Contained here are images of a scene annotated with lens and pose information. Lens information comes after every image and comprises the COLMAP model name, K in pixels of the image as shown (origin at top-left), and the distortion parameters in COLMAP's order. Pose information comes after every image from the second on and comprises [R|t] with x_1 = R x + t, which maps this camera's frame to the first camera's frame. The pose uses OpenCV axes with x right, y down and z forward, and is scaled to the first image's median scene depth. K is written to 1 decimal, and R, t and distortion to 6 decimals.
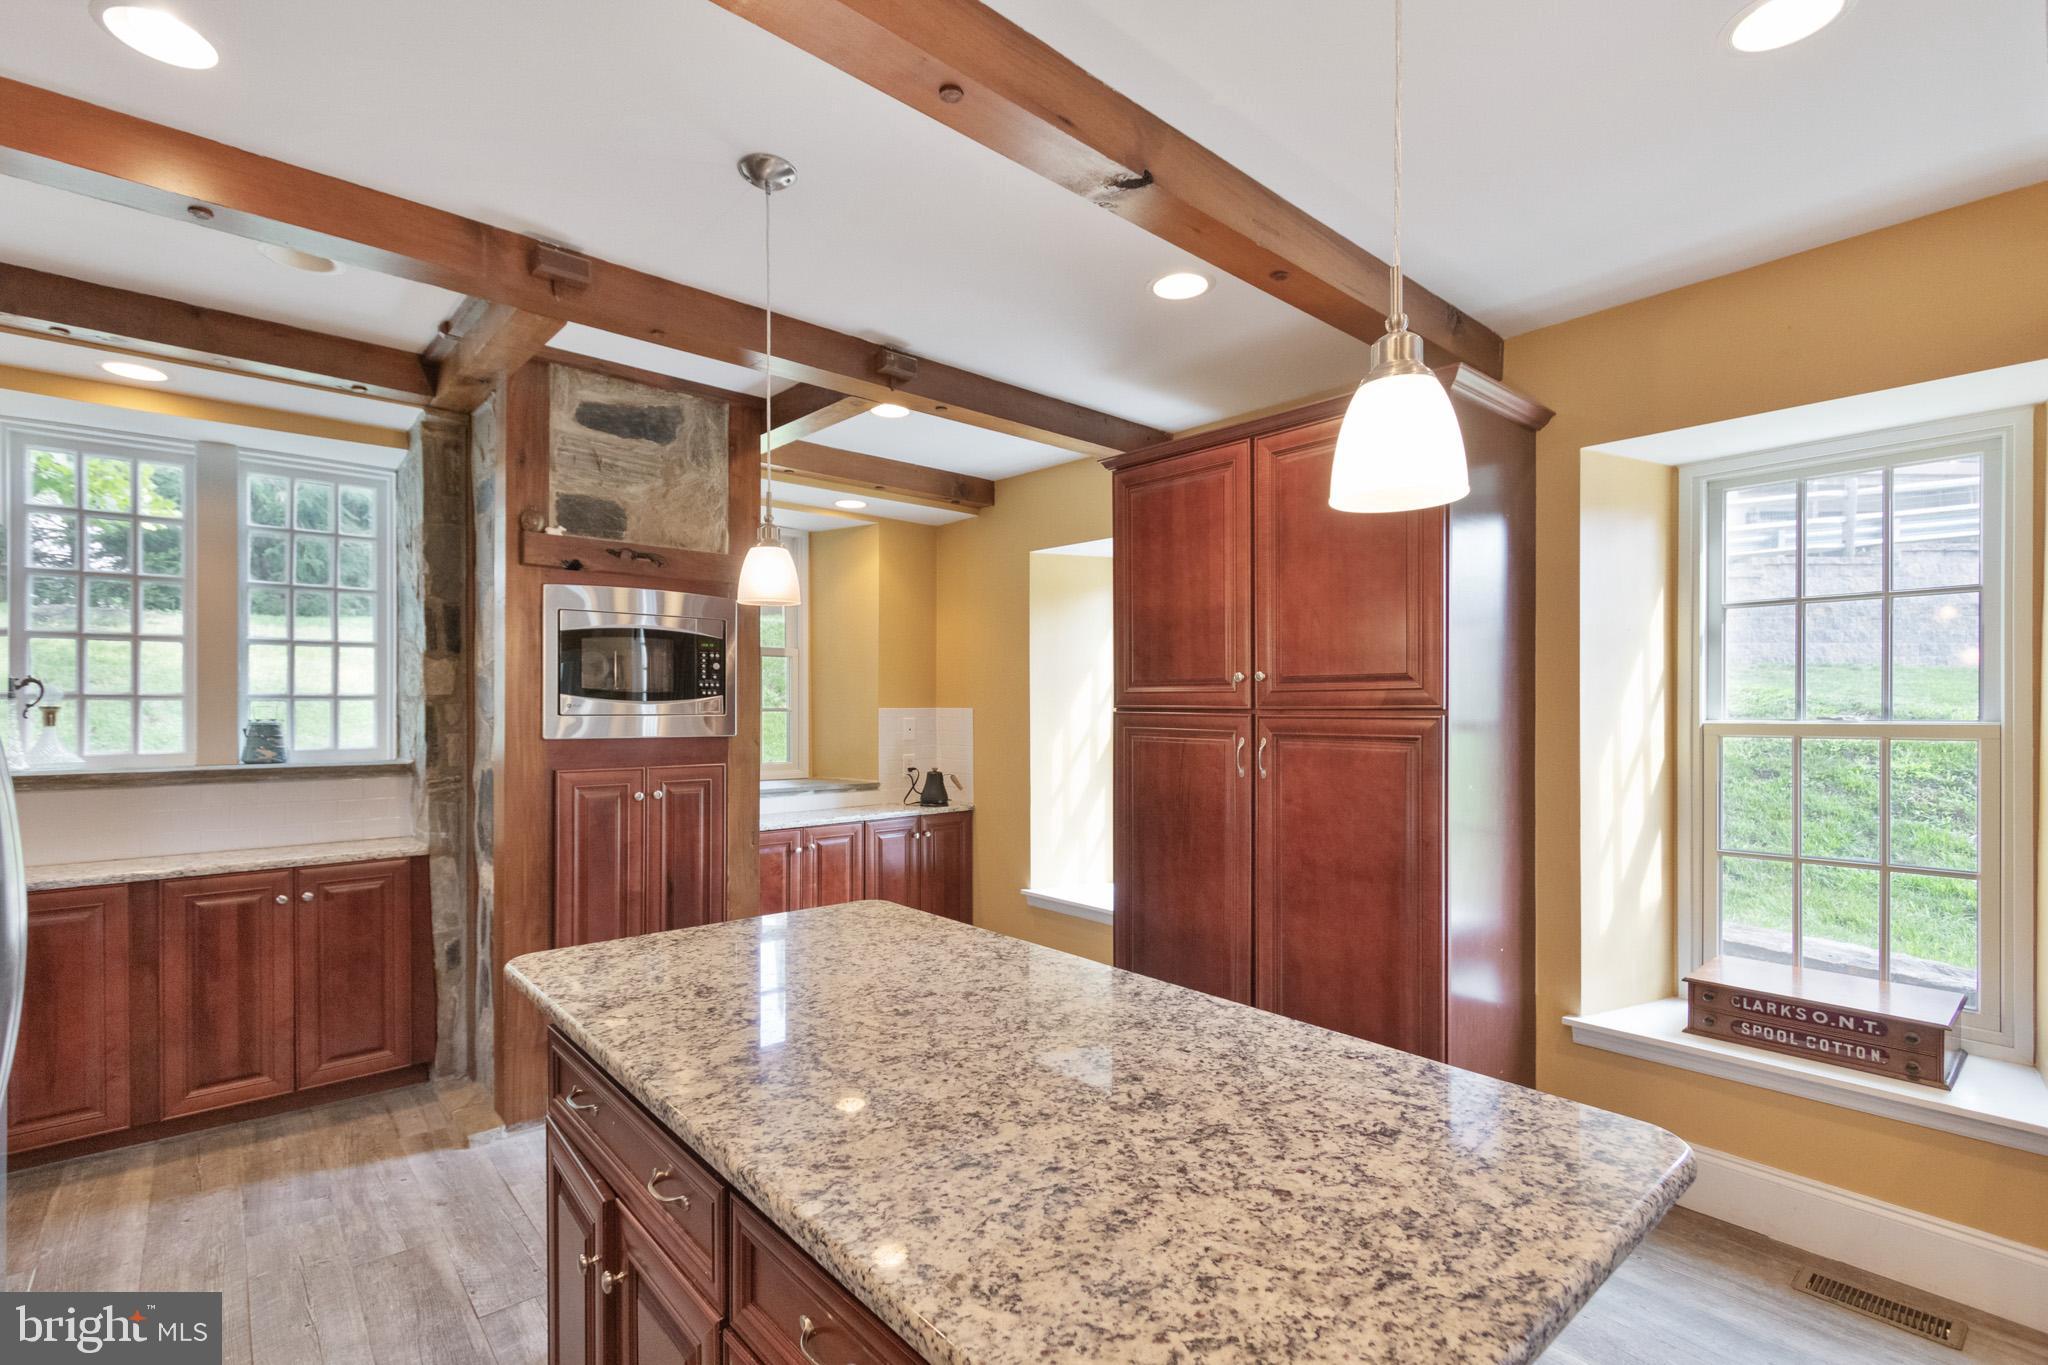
lens RADIAL K [[931.5, 0, 1022.9], [0, 931.5, 710.7], [0, 0, 1]] dist [0.010751, -0.000045]
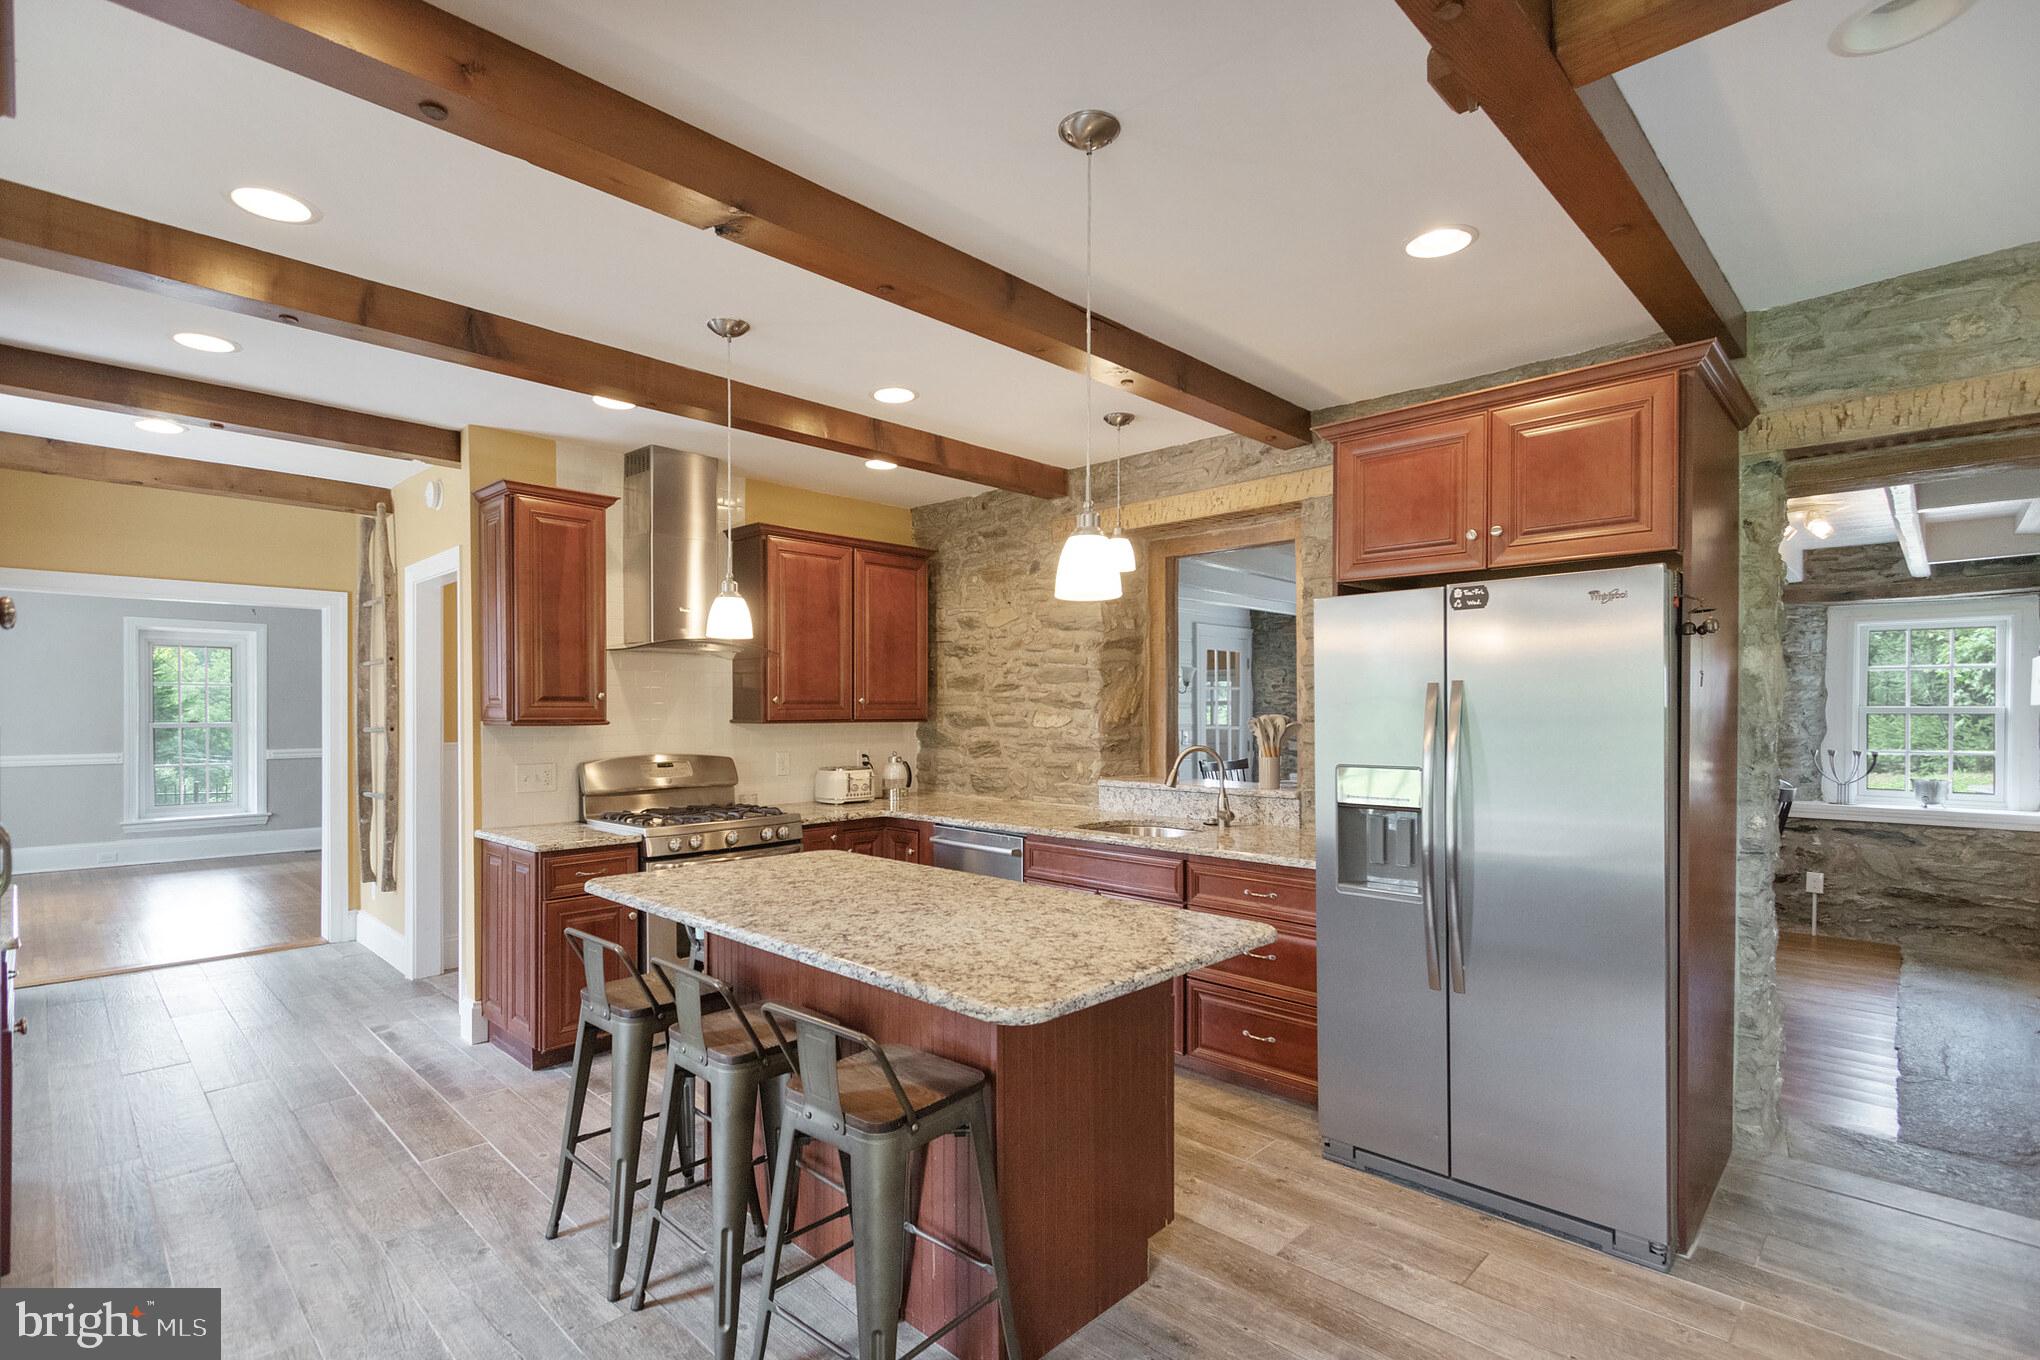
lens RADIAL K [[967.3, 0, 995.6], [0, 967.3, 724.9], [0, 0, 1]] dist [-0.002617, 0.000601]
pose [[-0.998416, -0.000331, -0.056265, -0.083667], [-0.001588, 0.999750, 0.022308, -0.005012], [0.056243, 0.022362, -0.998167, 1.304209]]
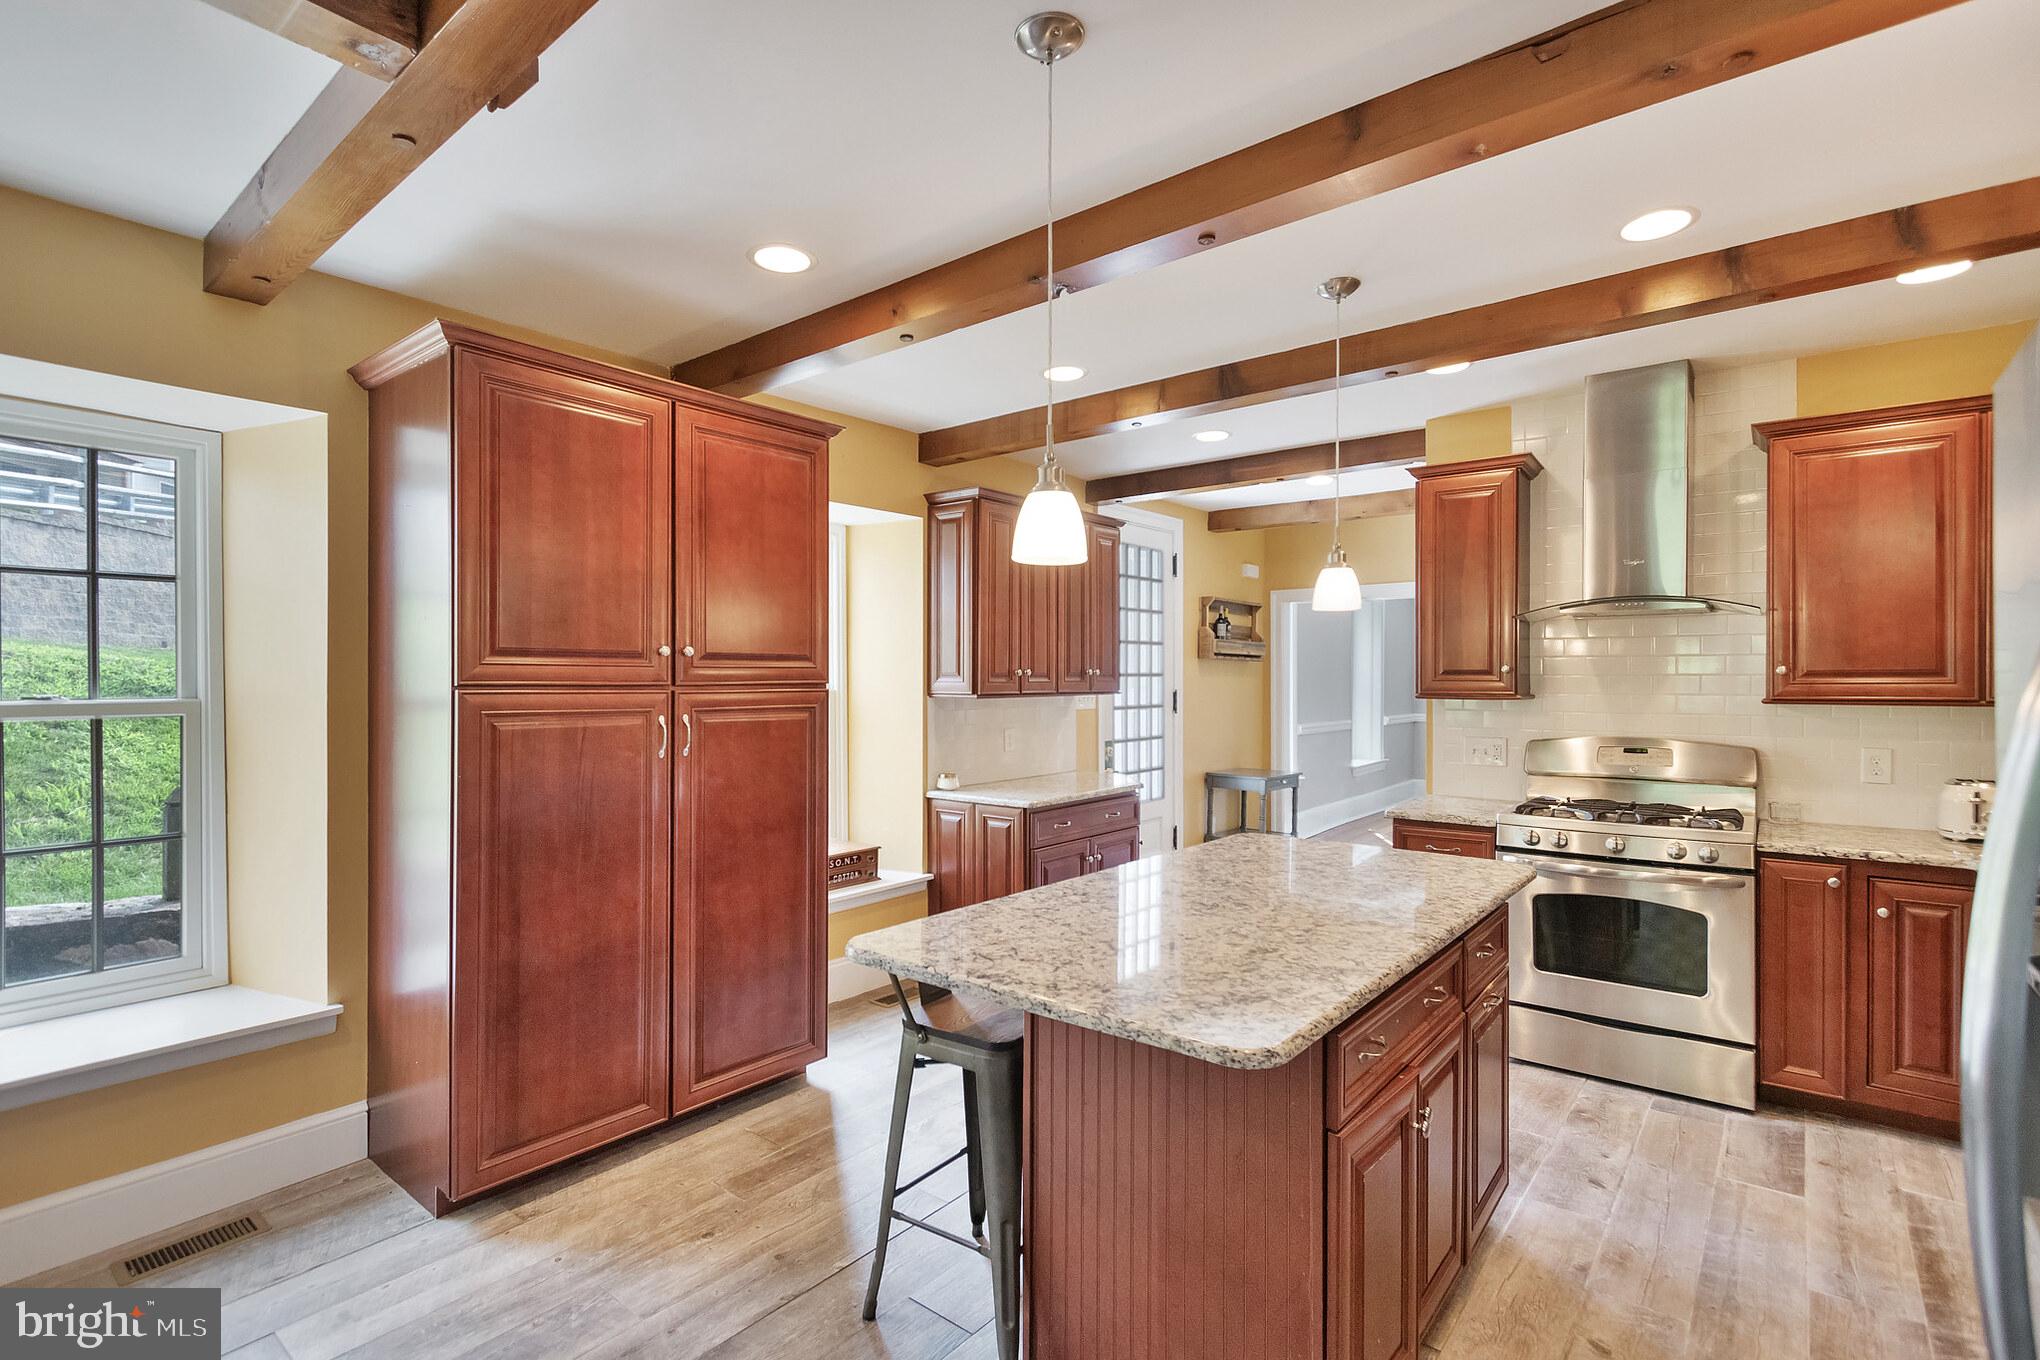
lens RADIAL K [[953.3, 0, 997.2], [0, 953.3, 678.6], [0, 0, 1]] dist [0.002450, -0.000352]
pose [[-0.145968, -0.001283, 0.989289, -0.735584], [0.006078, 0.999979, 0.002194, -0.007837], [-0.989271, 0.006333, -0.145957, 0.780445]]
